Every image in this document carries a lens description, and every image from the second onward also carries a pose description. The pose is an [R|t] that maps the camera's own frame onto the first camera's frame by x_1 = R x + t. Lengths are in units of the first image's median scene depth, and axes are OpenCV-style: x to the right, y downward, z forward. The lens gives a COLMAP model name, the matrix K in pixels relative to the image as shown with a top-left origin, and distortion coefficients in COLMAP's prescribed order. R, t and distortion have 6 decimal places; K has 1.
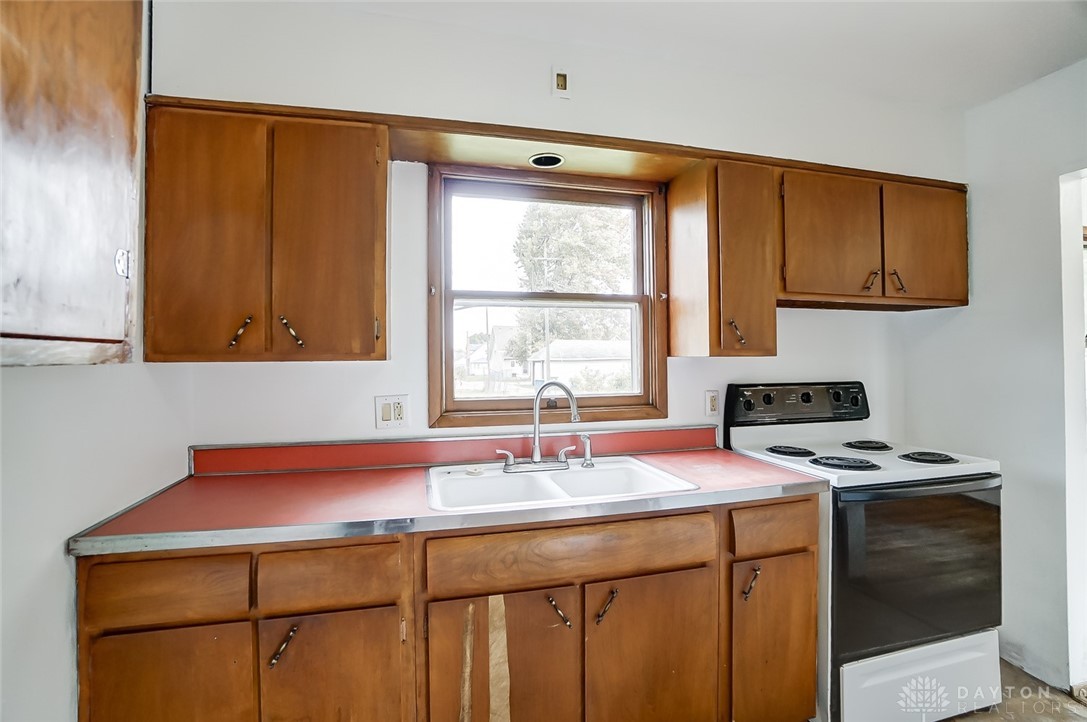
lens RADIAL K [[482.9, 0, 537.9], [0, 482.9, 354.5], [0, 0, 1]] dist [-0.064975, 0.021592]
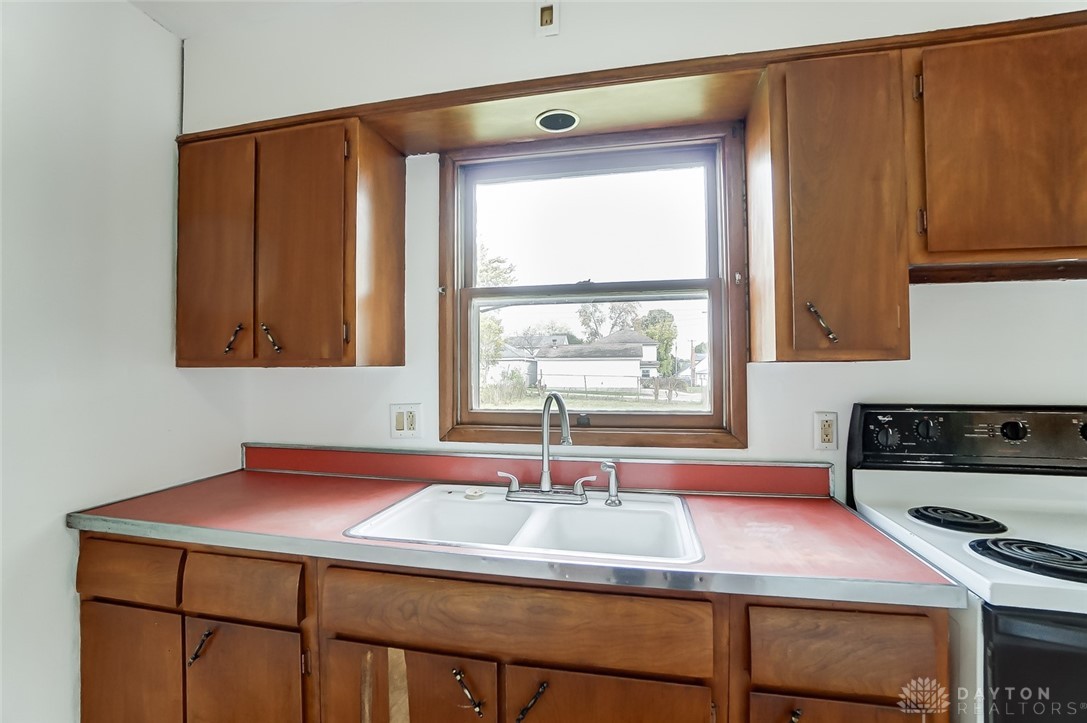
lens RADIAL K [[488.2, 0, 543.5], [0, 488.2, 361.5], [0, 0, 1]] dist [-0.061383, 0.021600]
pose [[0.896881, -0.005147, -0.442242, 0.360679], [0.002424, 0.999974, -0.006722, 0.009041], [0.442265, 0.004957, 0.896871, 0.258732]]
